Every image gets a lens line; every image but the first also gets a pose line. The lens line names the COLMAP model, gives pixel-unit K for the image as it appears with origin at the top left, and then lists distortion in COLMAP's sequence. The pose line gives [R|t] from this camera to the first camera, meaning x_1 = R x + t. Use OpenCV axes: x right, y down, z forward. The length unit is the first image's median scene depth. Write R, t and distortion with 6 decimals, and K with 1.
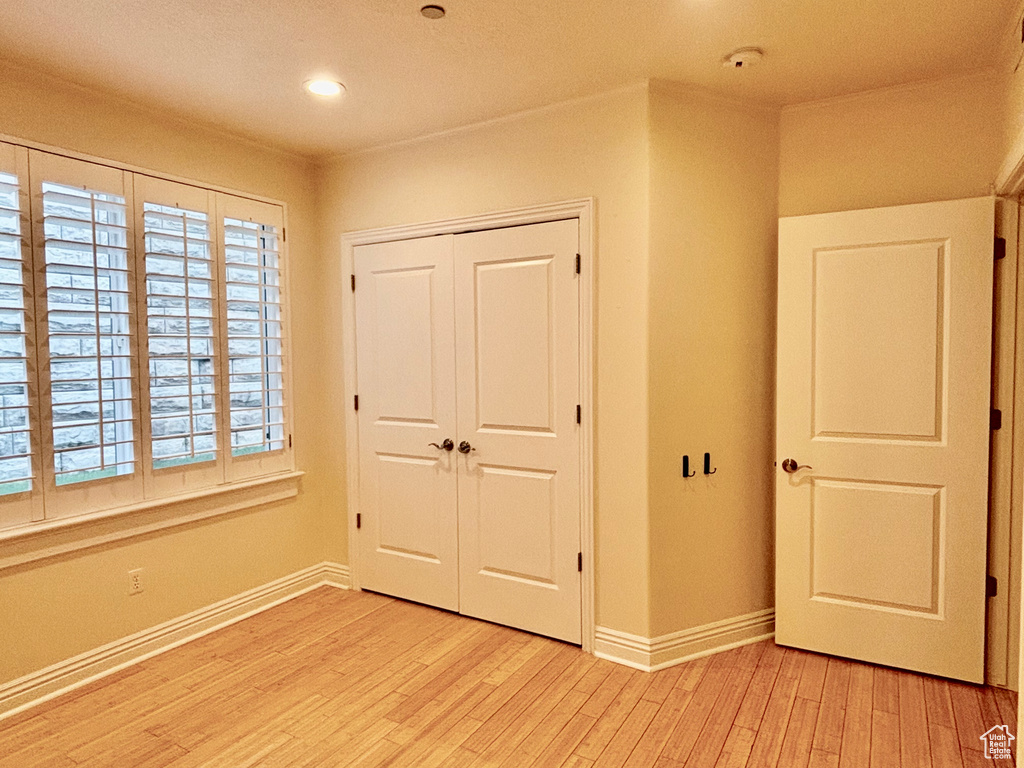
lens RADIAL K [[628.0, 0, 512.0], [0, 628.0, 384.0], [0, 0, 1]] dist [0.049423, 0.000236]
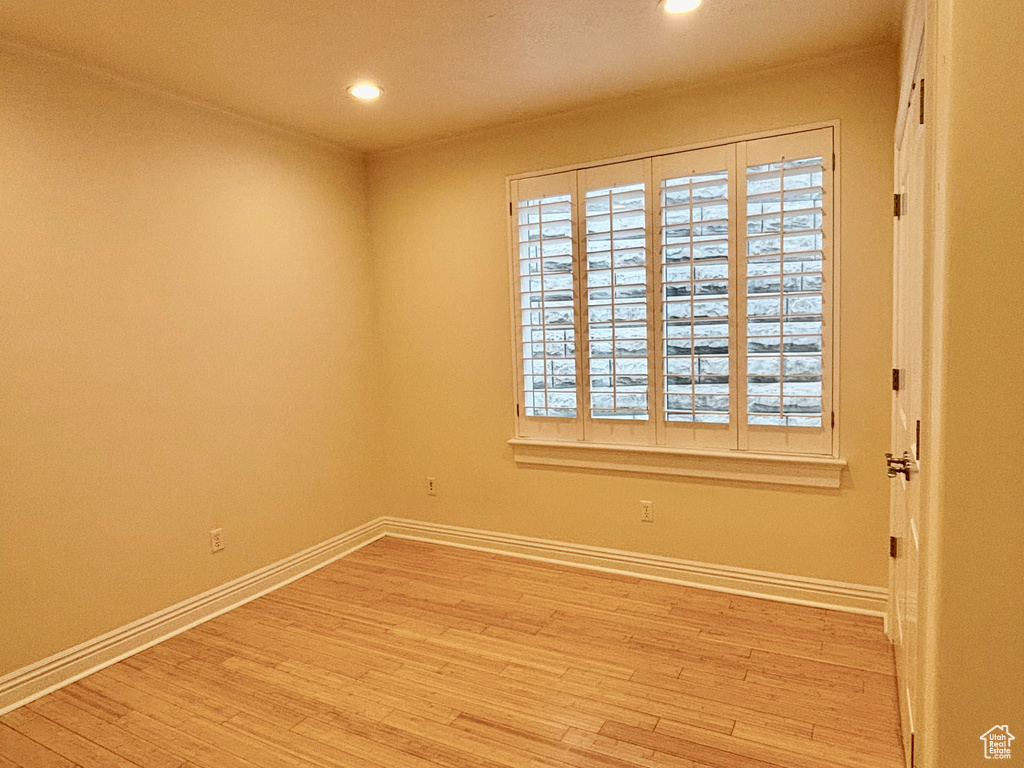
lens RADIAL K [[640.5, 0, 512.0], [0, 640.5, 384.0], [0, 0, 1]] dist [-0.020958, 0.000009]
pose [[0.038197, 0.082630, -0.995848, 0.527426], [-0.017115, 0.996483, 0.082026, -0.017055], [0.999124, 0.013911, 0.039477, 0.670617]]
